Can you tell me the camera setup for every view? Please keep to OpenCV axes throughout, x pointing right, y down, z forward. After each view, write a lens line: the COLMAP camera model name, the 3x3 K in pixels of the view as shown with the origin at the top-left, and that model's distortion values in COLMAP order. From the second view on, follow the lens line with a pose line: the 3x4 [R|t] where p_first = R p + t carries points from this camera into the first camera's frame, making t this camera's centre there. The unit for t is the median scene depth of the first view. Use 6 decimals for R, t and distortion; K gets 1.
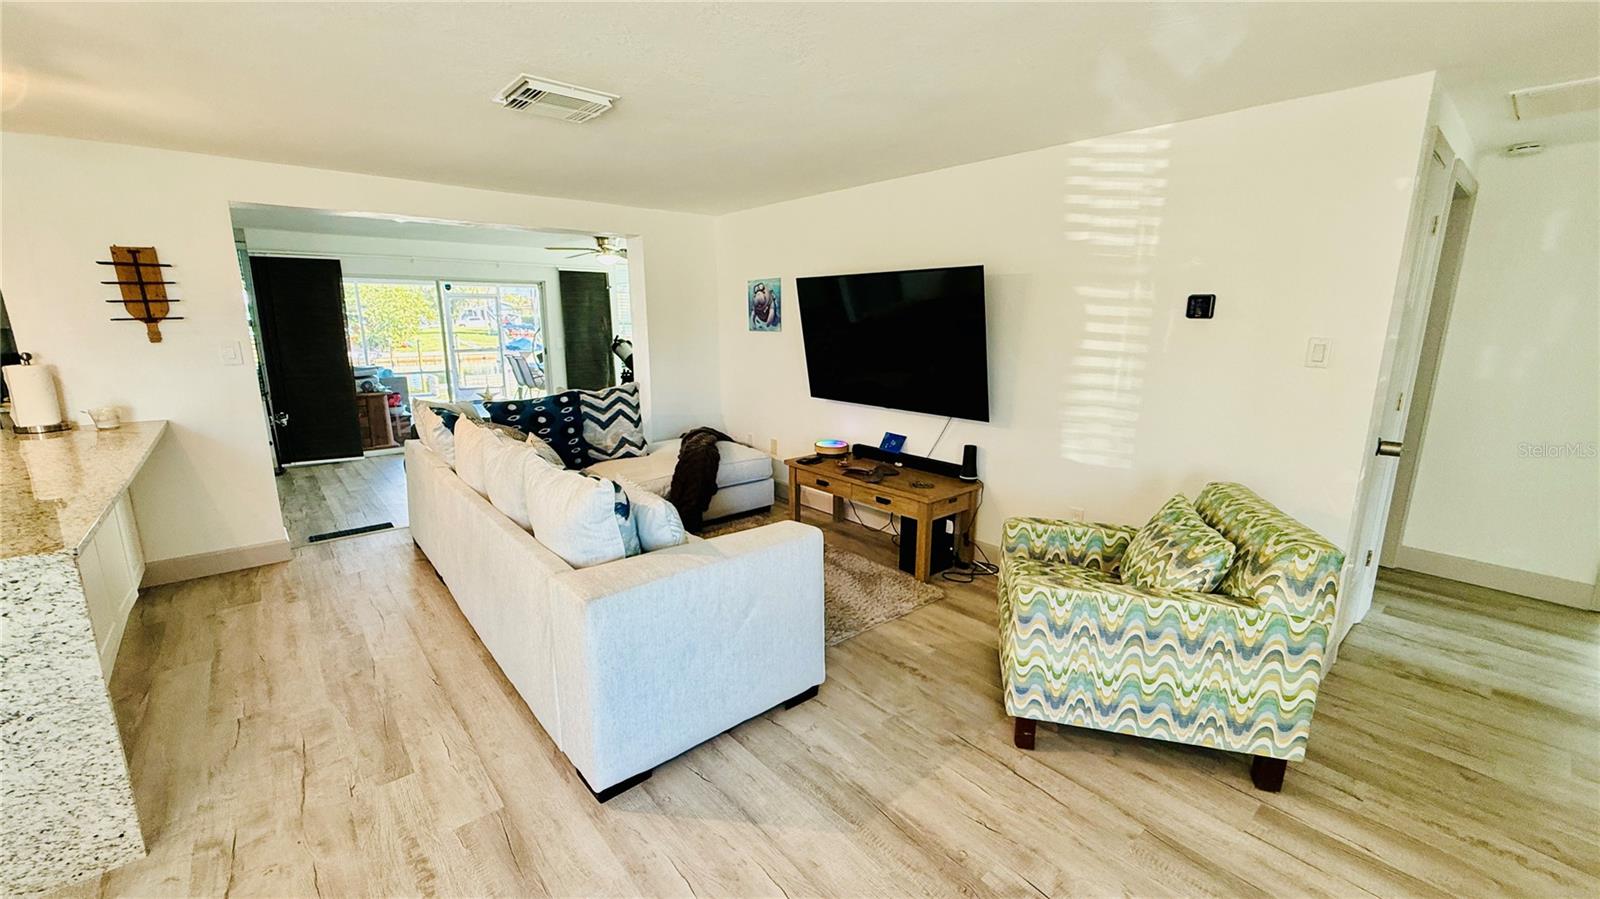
lens RADIAL K [[636.9, 0, 794.7], [0, 636.9, 454.2], [0, 0, 1]] dist [-0.000211, -0.000729]
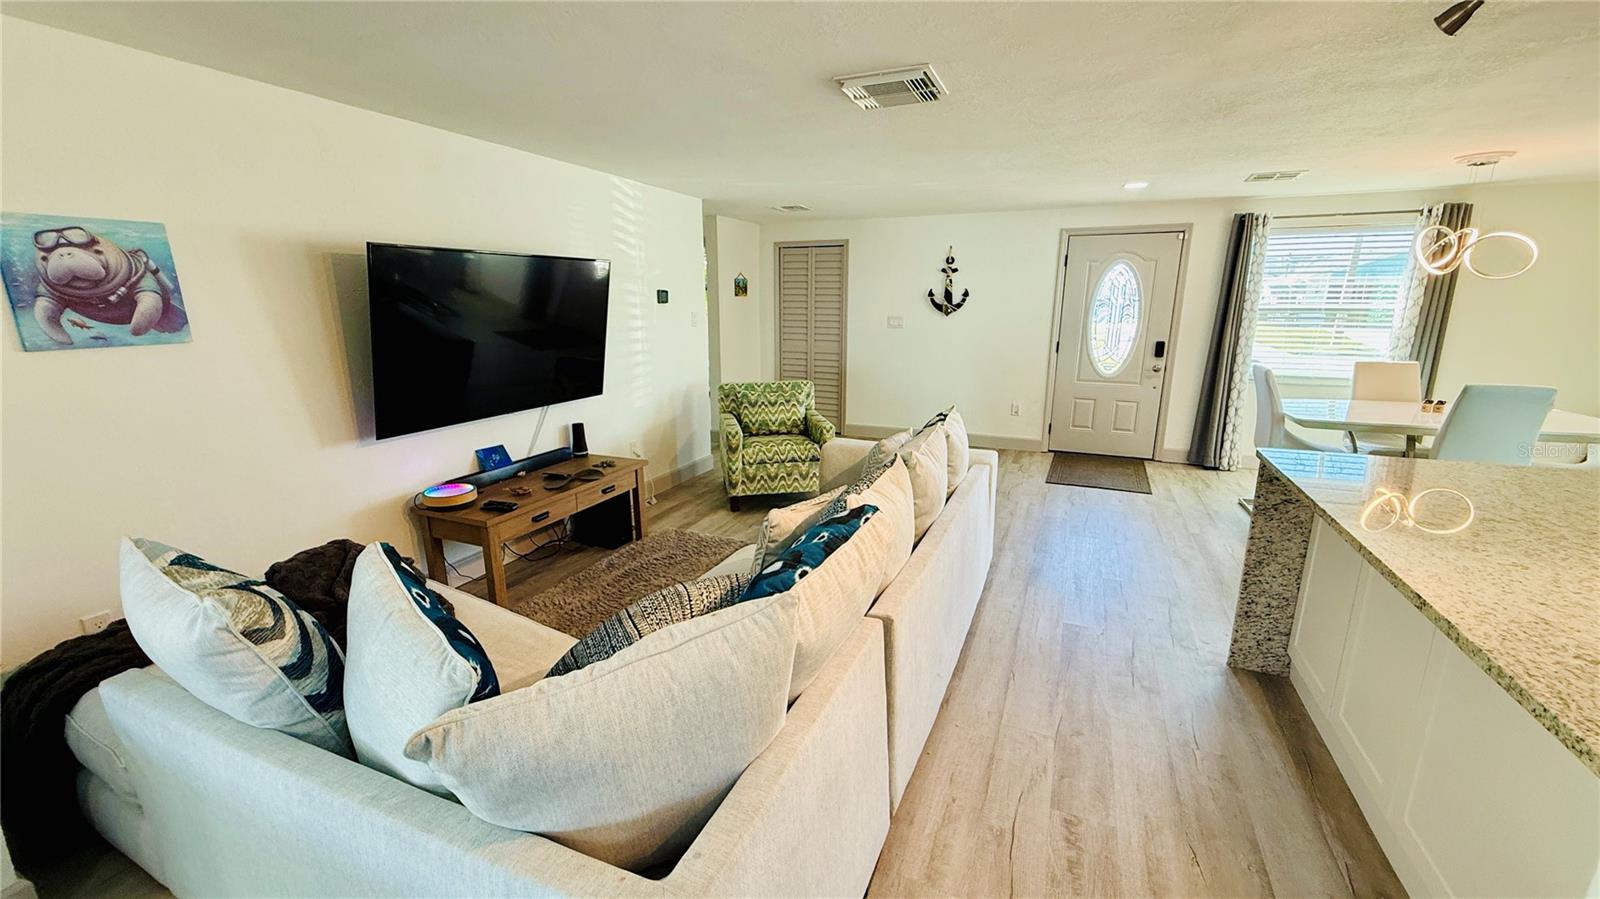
lens RADIAL K [[636.9, 0, 794.7], [0, 636.9, 454.2], [0, 0, 1]] dist [-0.000211, -0.000729]
pose [[-0.437089, -0.209984, 0.874563, -0.790057], [0.197957, 0.926062, 0.321284, -0.224635], [-0.877363, 0.313555, -0.363204, 1.013545]]
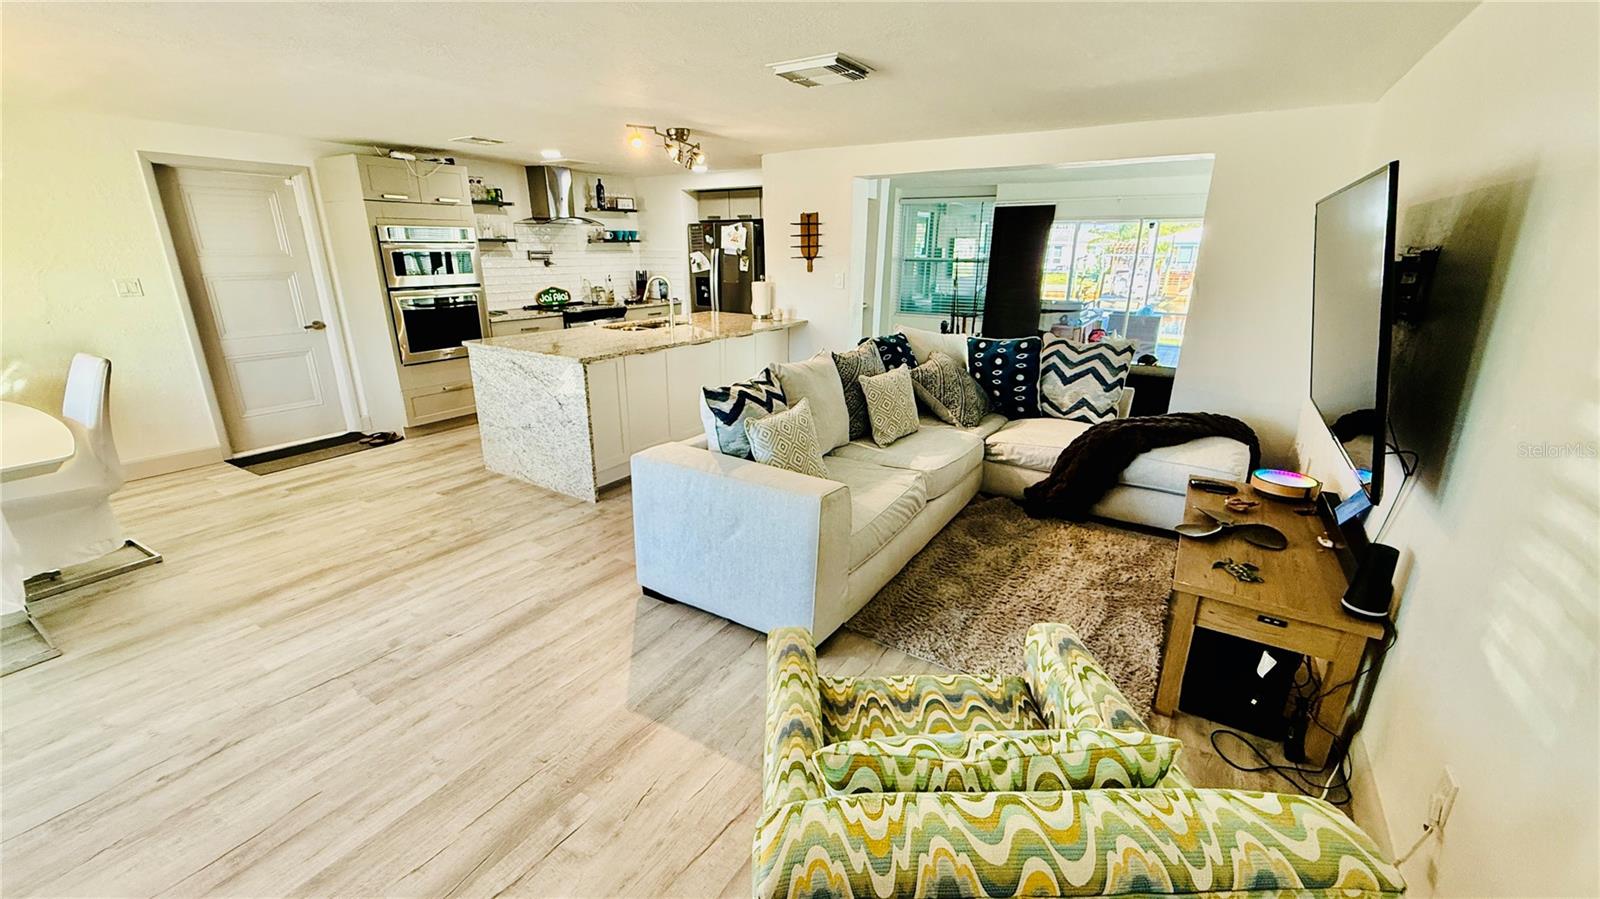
lens RADIAL K [[636.9, 0, 794.7], [0, 636.9, 454.2], [0, 0, 1]] dist [-0.000211, -0.000729]
pose [[0.296156, 0.293147, -0.909042, 0.524316], [-0.207661, 0.948732, 0.238293, -0.095501], [0.932292, 0.118201, 0.341848, 0.384239]]
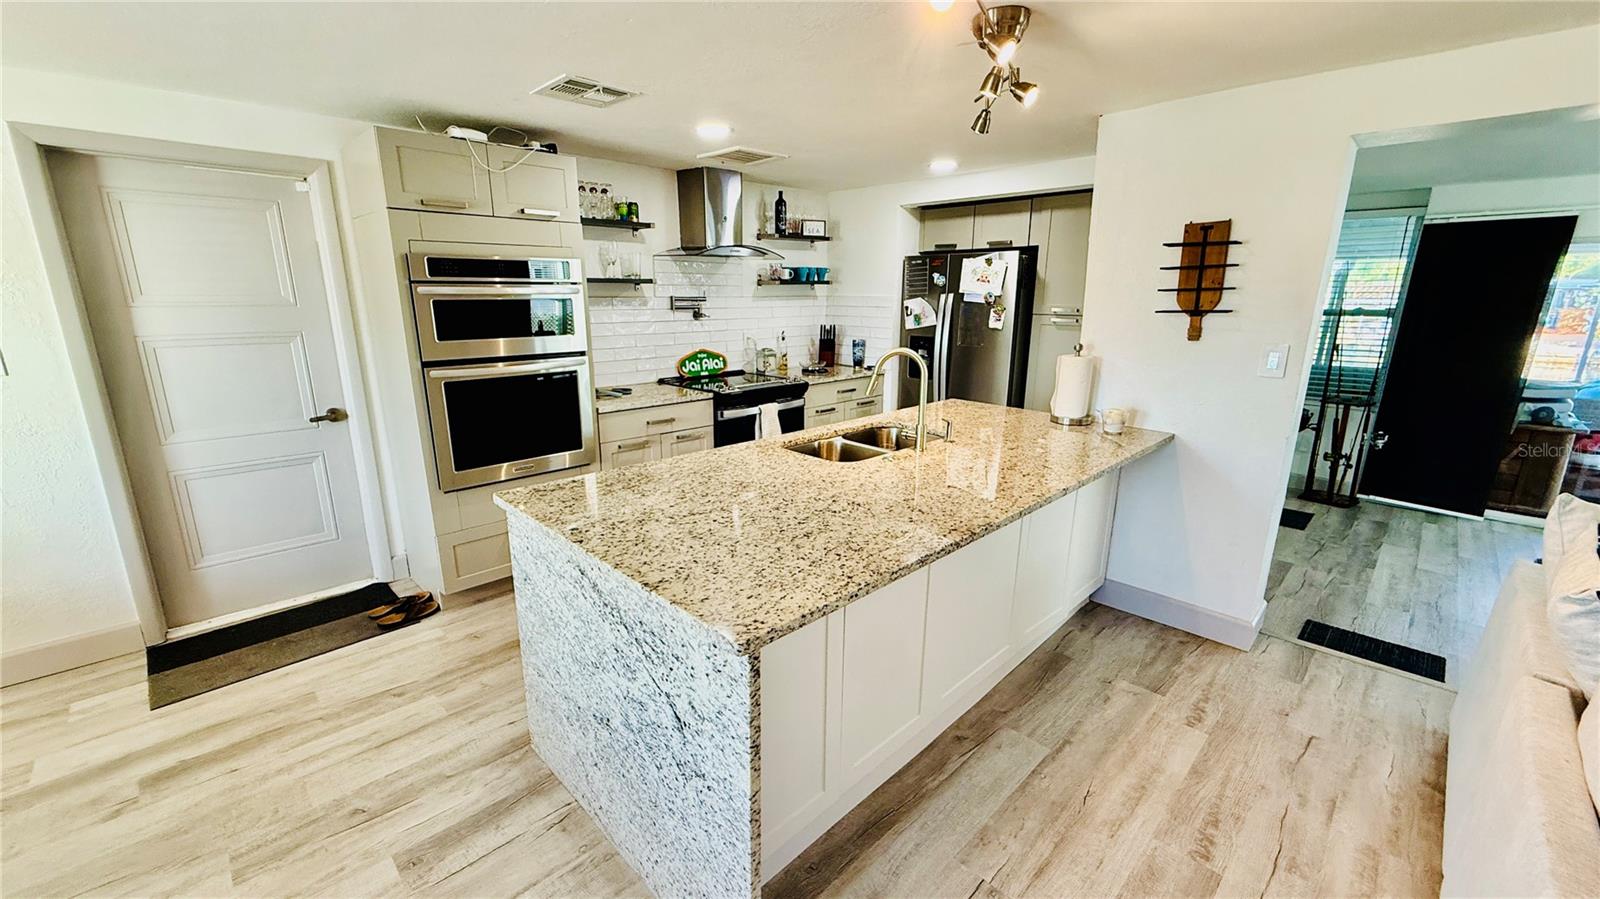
lens RADIAL K [[636.9, 0, 794.7], [0, 636.9, 454.2], [0, 0, 1]] dist [-0.000211, -0.000729]
pose [[0.076254, 0.244328, -0.966690, -0.187157], [-0.217047, 0.950331, 0.223073, -0.091731], [0.973178, 0.192807, 0.125498, 0.363728]]
